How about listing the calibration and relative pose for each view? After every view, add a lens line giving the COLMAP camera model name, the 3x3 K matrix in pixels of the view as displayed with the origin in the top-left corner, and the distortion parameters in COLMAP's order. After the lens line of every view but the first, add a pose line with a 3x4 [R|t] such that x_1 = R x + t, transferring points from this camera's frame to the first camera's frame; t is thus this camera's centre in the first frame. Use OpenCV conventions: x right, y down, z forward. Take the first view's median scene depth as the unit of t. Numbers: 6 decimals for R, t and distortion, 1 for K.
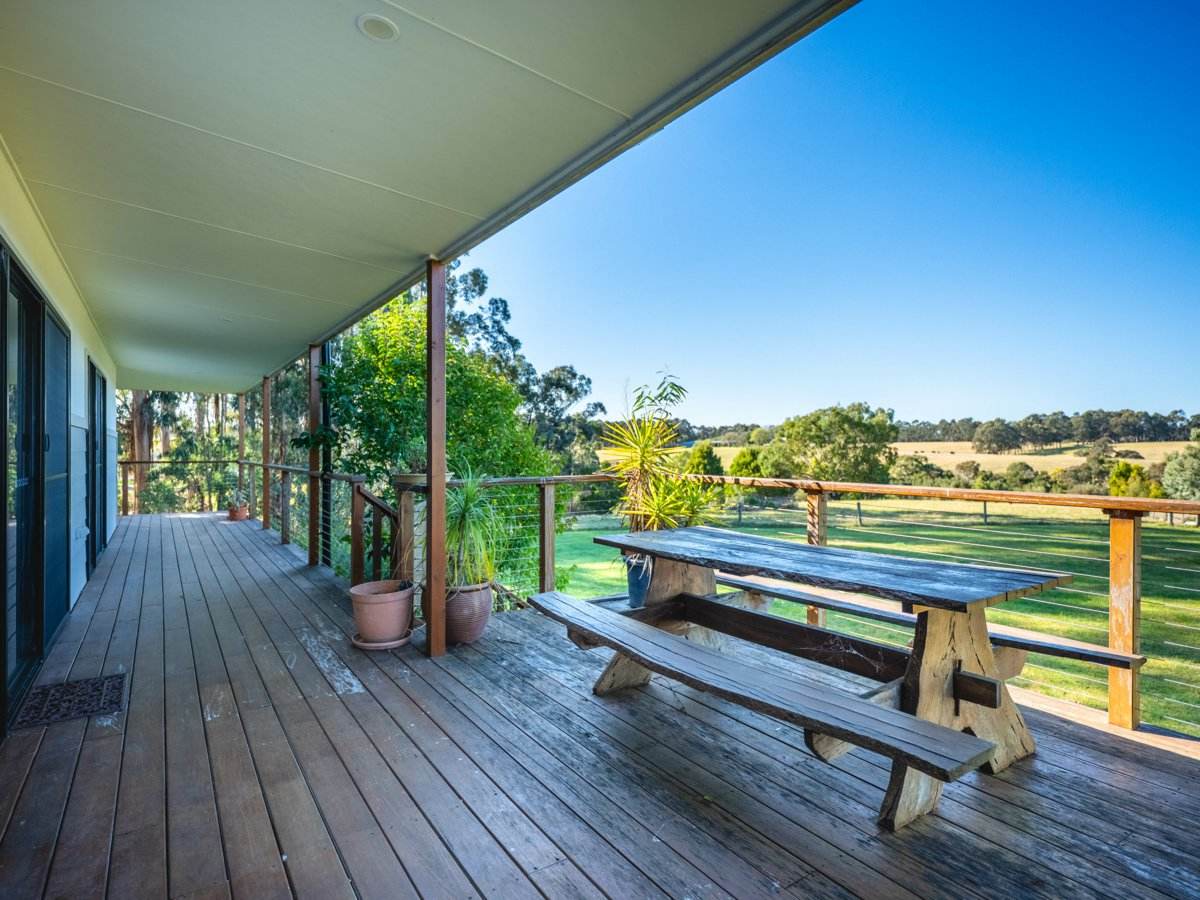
lens RADIAL K [[648.2, 0, 600.0], [0, 648.2, 450.0], [0, 0, 1]] dist [0.000049, -0.001876]
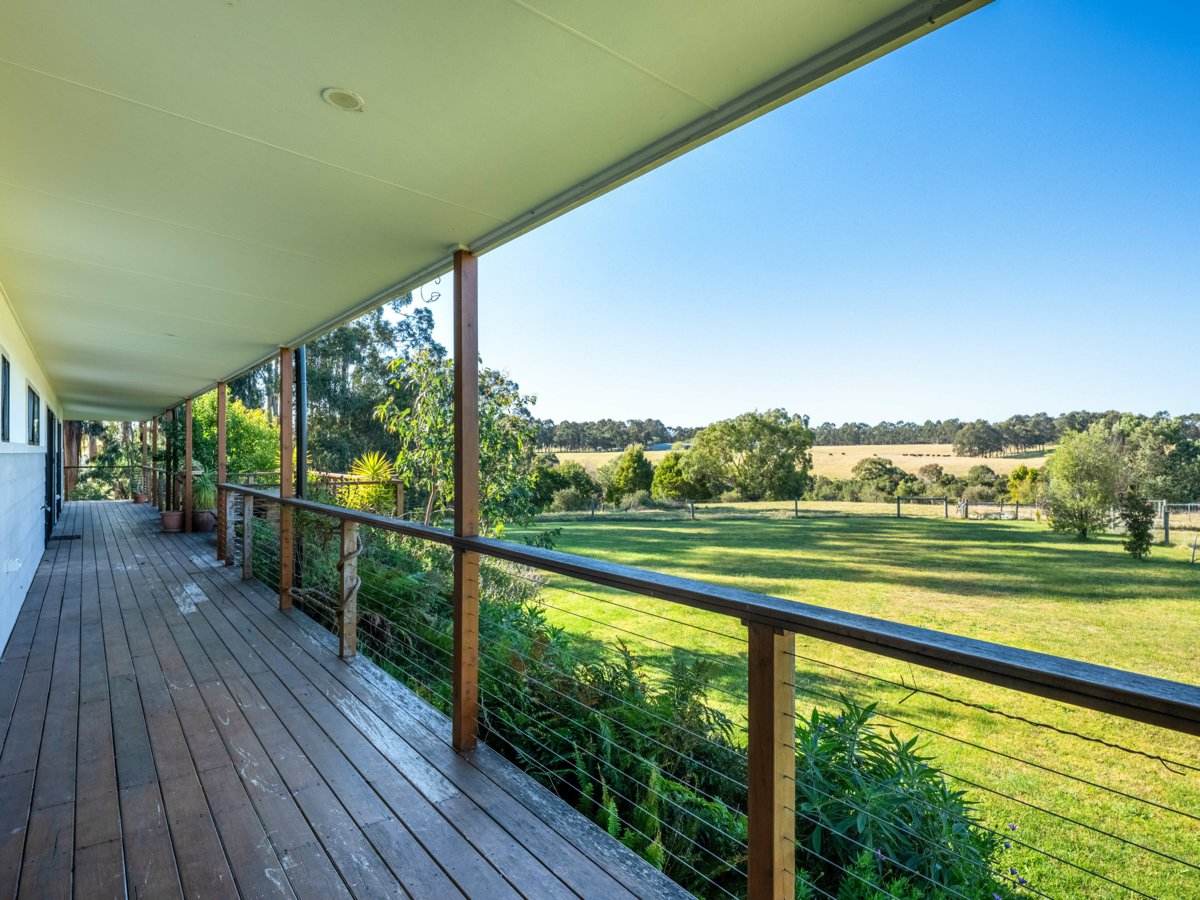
lens RADIAL K [[702.4, 0, 600.0], [0, 702.4, 450.0], [0, 0, 1]] dist [0.001733, 0.002704]
pose [[0.999437, -0.000556, 0.033553, 0.076115], [0.000677, 0.999993, -0.003584, -0.002646], [-0.033551, 0.003604, 0.999431, -0.113004]]
